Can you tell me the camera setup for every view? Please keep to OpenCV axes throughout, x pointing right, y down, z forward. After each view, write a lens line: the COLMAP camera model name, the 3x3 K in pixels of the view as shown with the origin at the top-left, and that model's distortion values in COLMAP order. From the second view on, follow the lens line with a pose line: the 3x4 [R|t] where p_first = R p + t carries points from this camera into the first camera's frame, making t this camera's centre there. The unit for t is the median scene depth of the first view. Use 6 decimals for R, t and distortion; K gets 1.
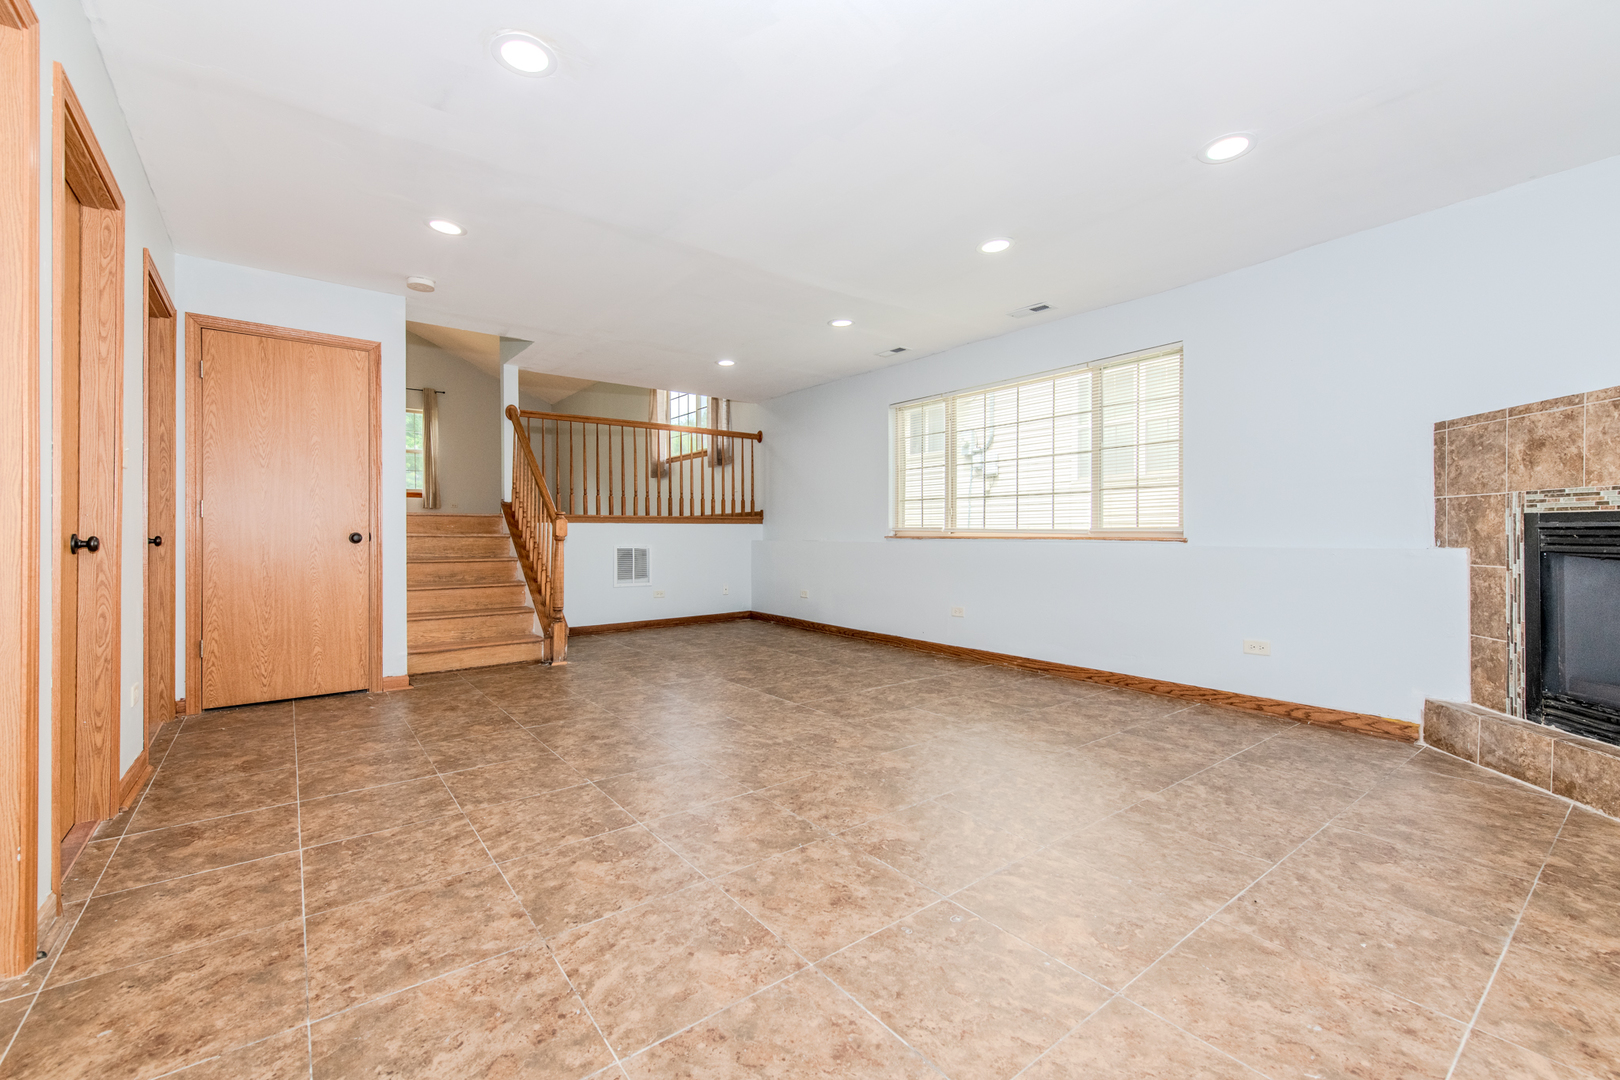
lens RADIAL K [[675.1, 0, 806.1], [0, 675.1, 528.2], [0, 0, 1]] dist [0.001176, 0.000040]
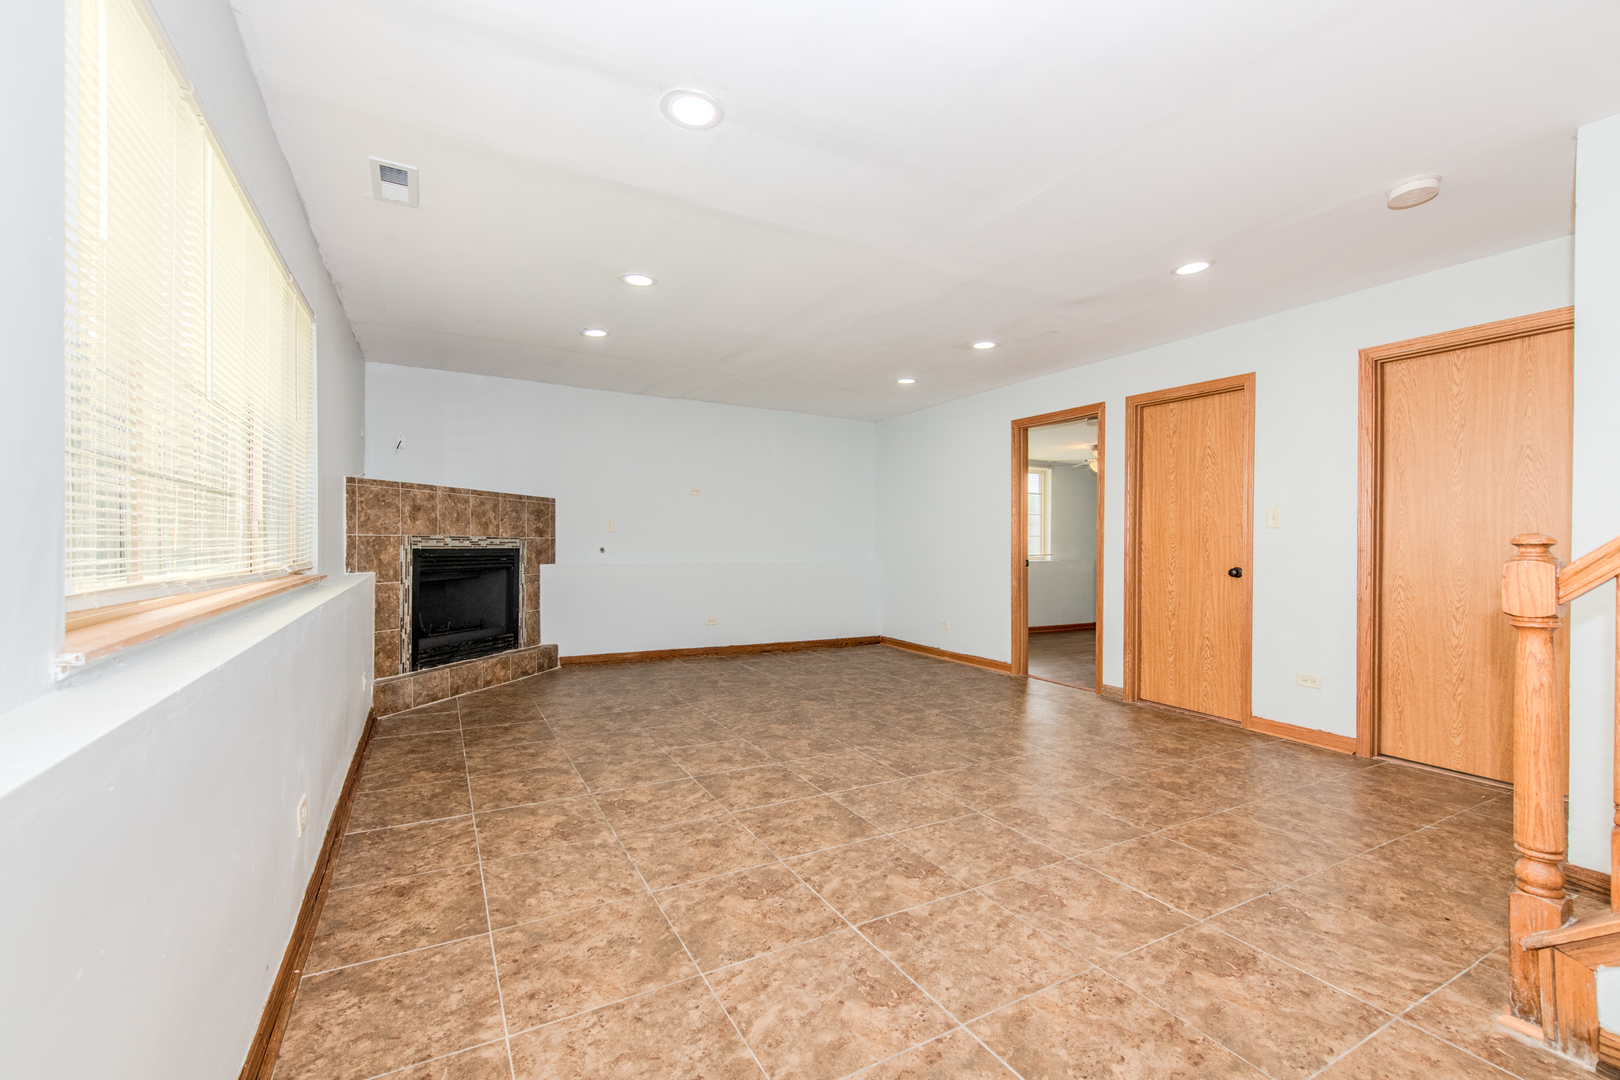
lens RADIAL K [[676.0, 0, 769.5], [0, 676.0, 540.1], [0, 0, 1]] dist [-0.000634, 0.000184]
pose [[-0.975811, -0.003157, 0.218594, -0.148994], [-0.006064, 0.999902, -0.012628, -0.024764], [-0.218532, -0.013648, -0.975734, 2.230586]]
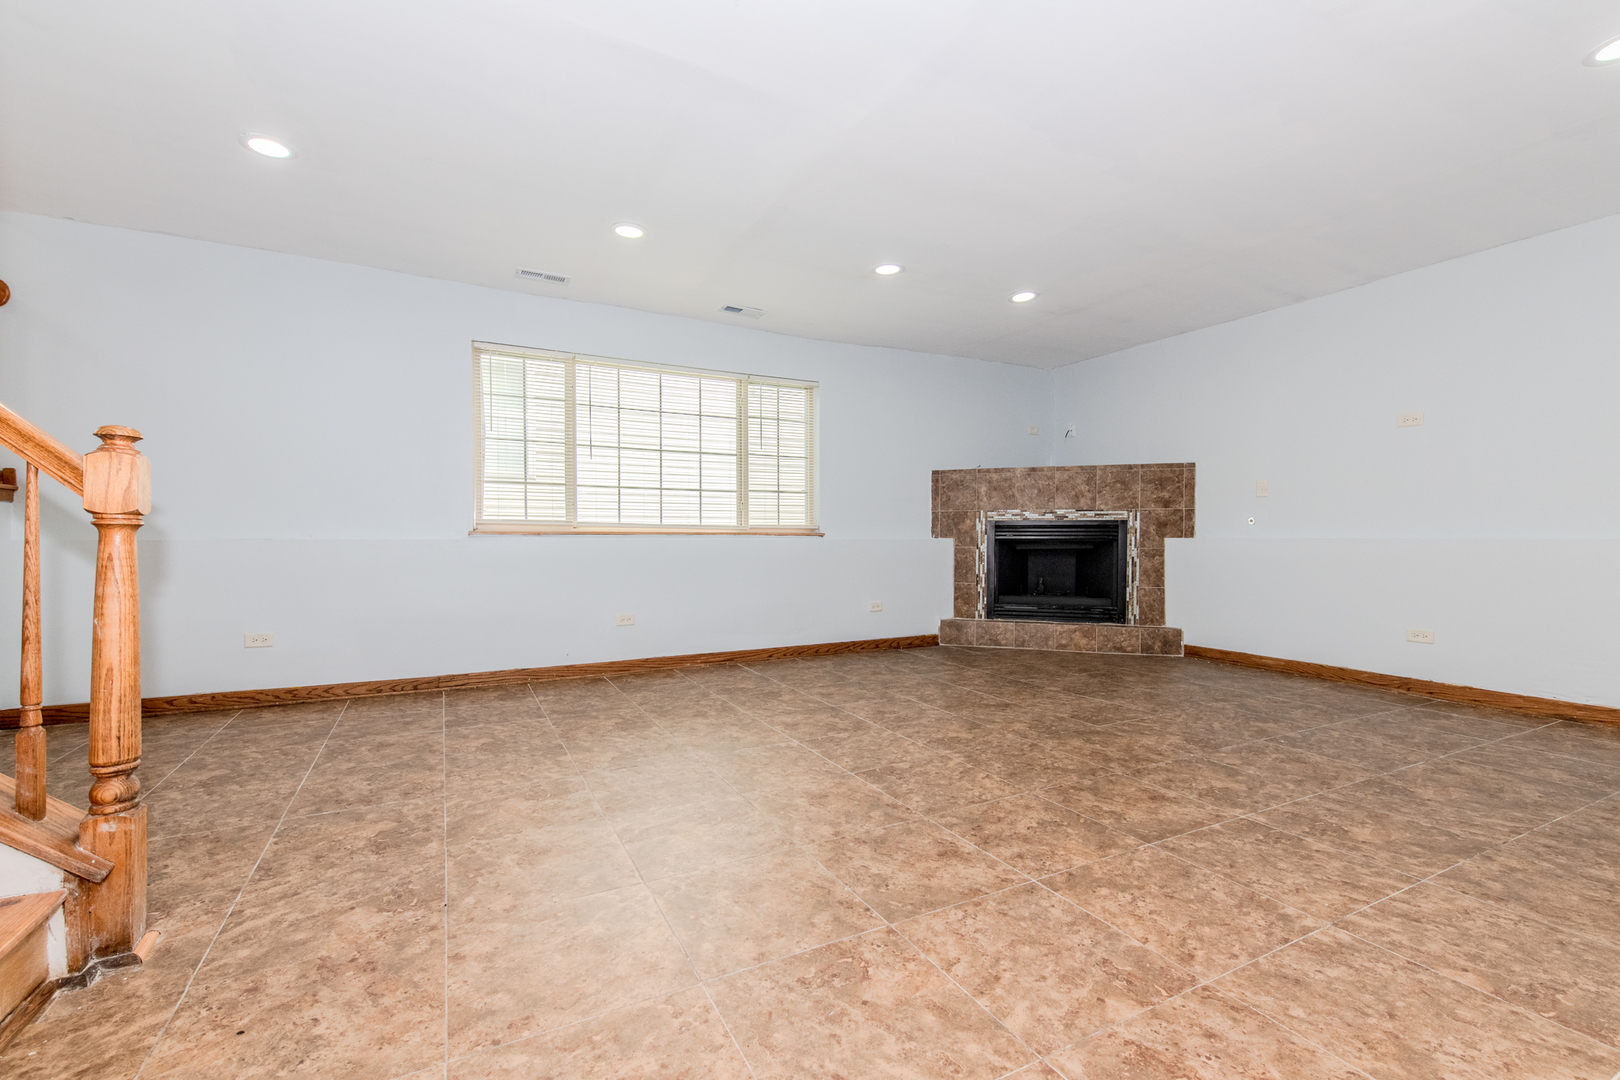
lens RADIAL K [[660.9, 0, 810.0], [0, 660.9, 540.0], [0, 0, 1]] dist [0.015170, -0.002805]
pose [[0.186222, -0.003635, 0.982501, -0.961166], [-0.008966, 0.999945, 0.005399, 0.028704], [-0.982467, -0.009815, 0.186179, 1.060358]]
